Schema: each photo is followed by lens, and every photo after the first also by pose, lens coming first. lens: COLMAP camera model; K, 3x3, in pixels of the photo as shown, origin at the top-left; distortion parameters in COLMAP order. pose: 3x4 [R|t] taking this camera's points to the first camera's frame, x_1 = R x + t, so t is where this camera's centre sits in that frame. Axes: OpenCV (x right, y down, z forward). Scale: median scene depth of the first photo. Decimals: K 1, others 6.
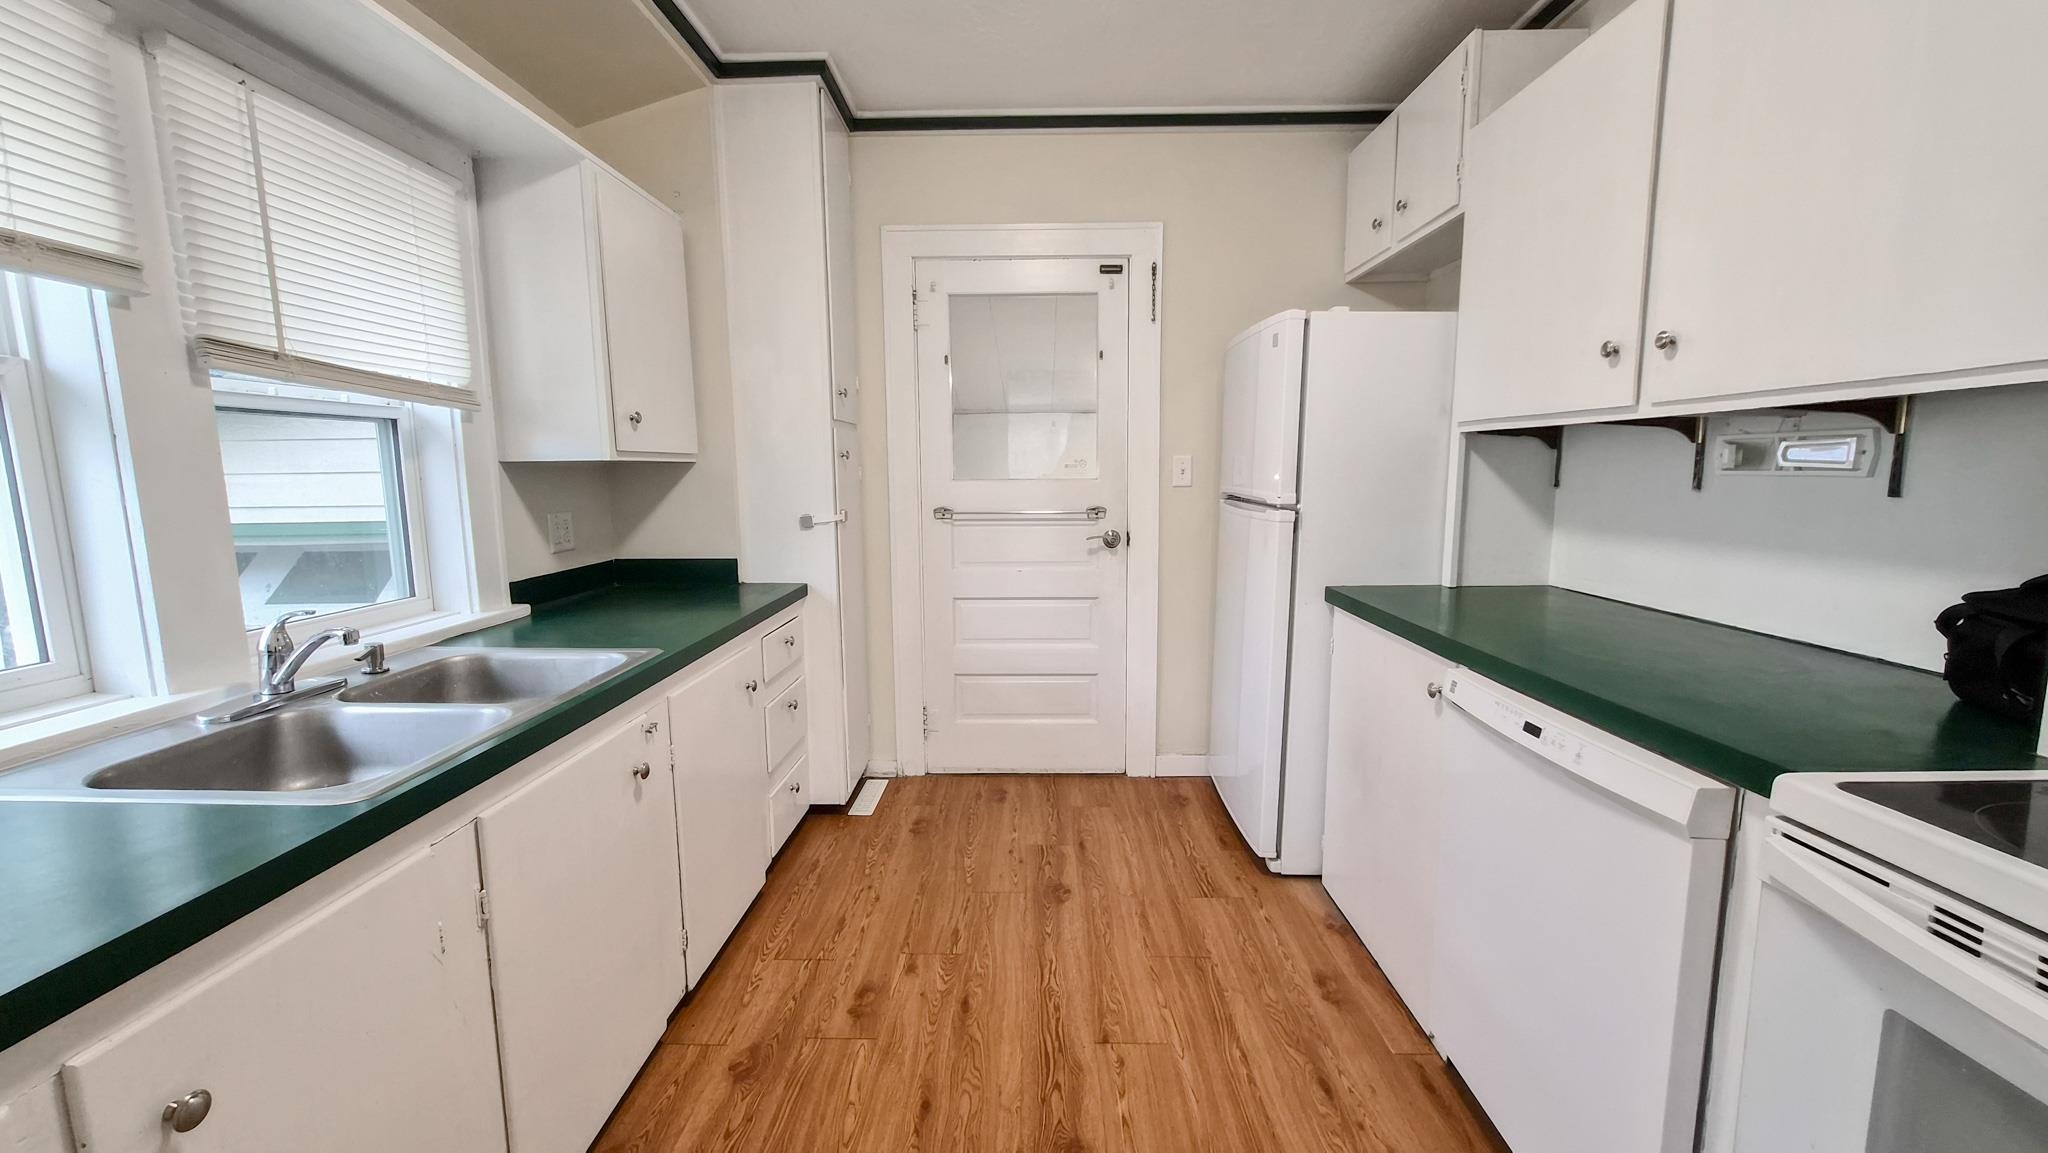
lens RADIAL K [[803.2, 0, 1024.7], [0, 803.2, 579.6], [0, 0, 1]] dist [-0.003567, -0.000524]
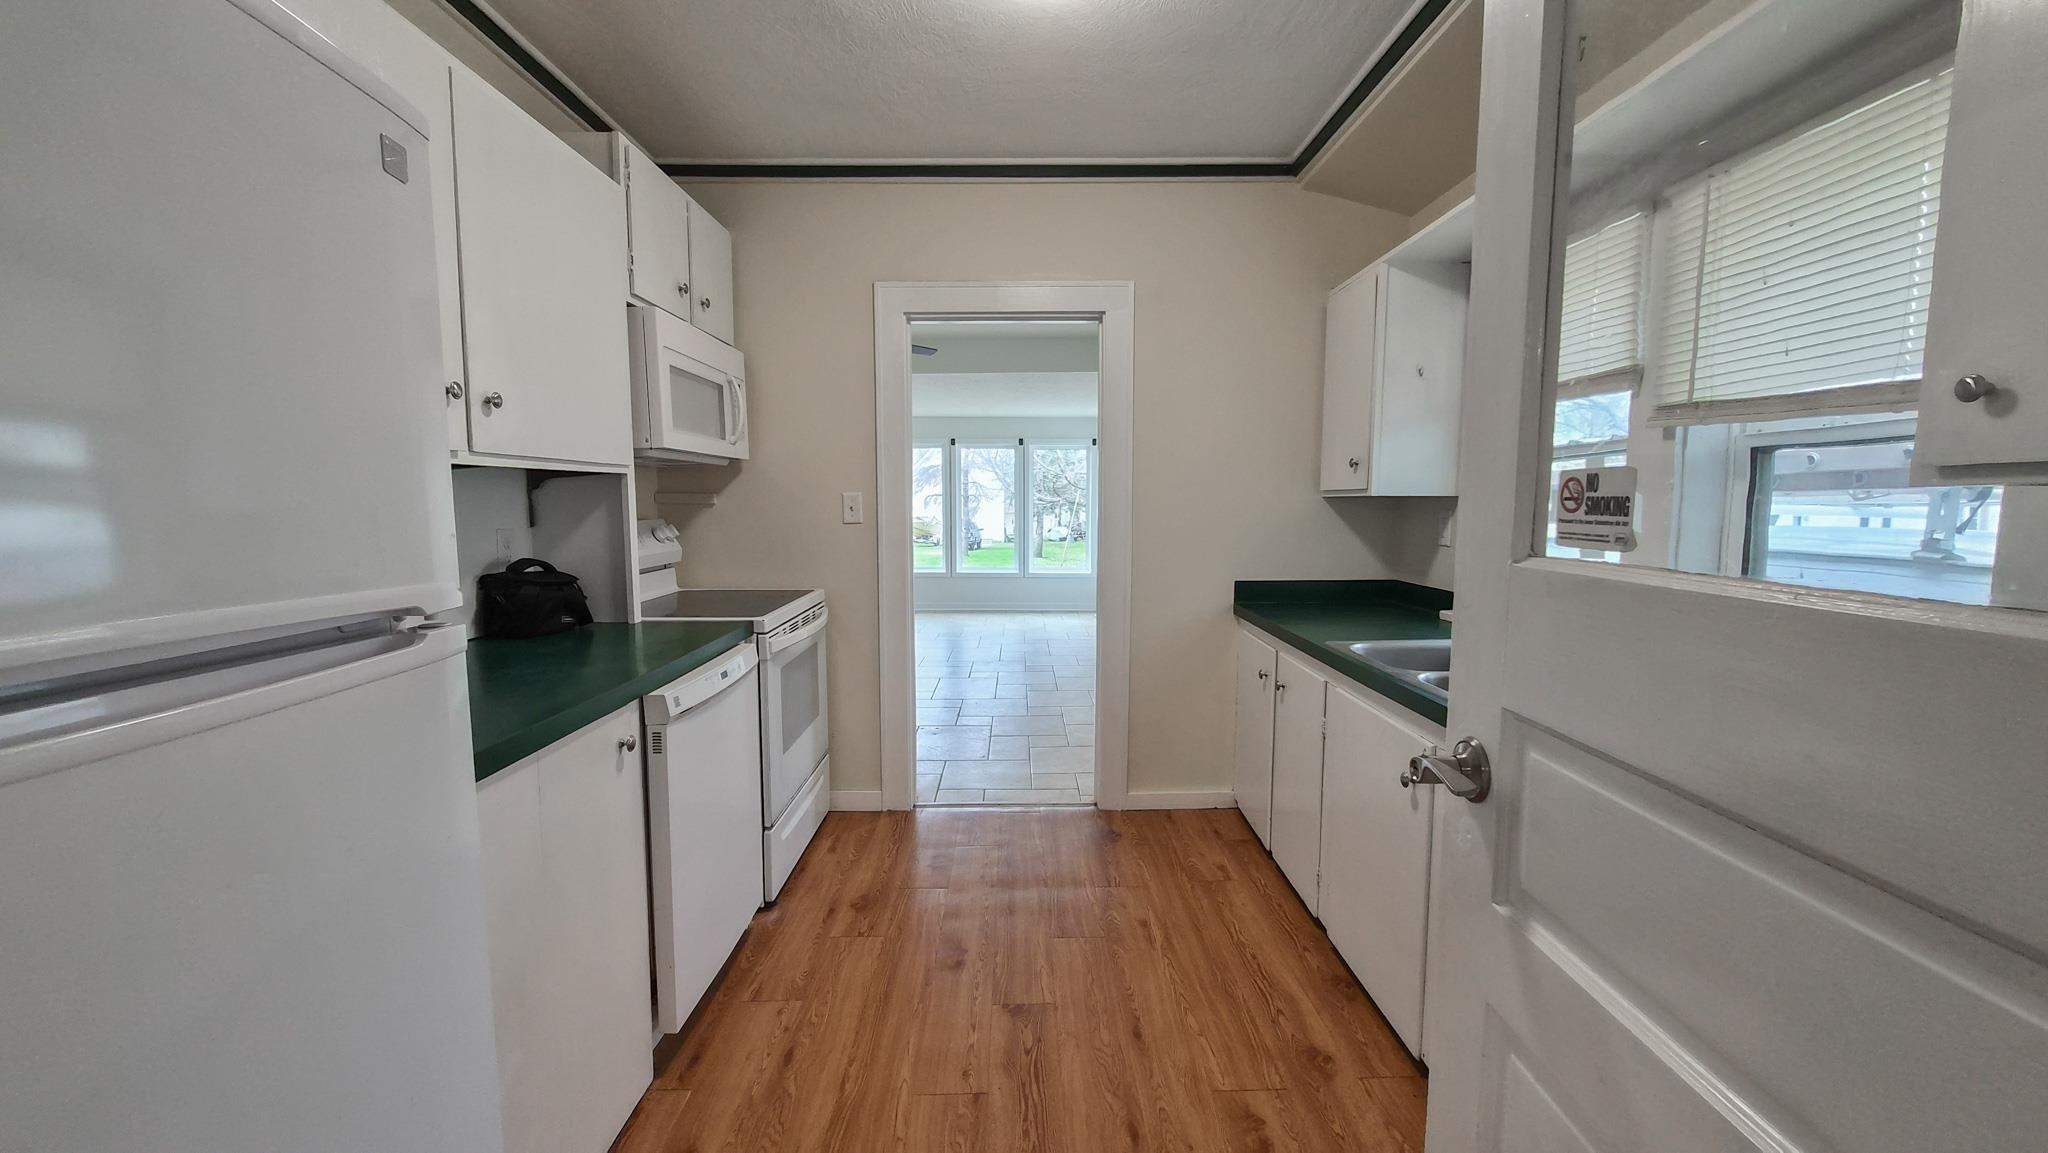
lens RADIAL K [[803.2, 0, 1024.3], [0, 803.2, 574.9], [0, 0, 1]] dist [-0.003567, -0.000524]
pose [[-0.999721, 0.010254, -0.021264, 0.059221], [0.005191, 0.974188, 0.225680, -0.263496], [0.023029, 0.225506, -0.973969, 1.858797]]
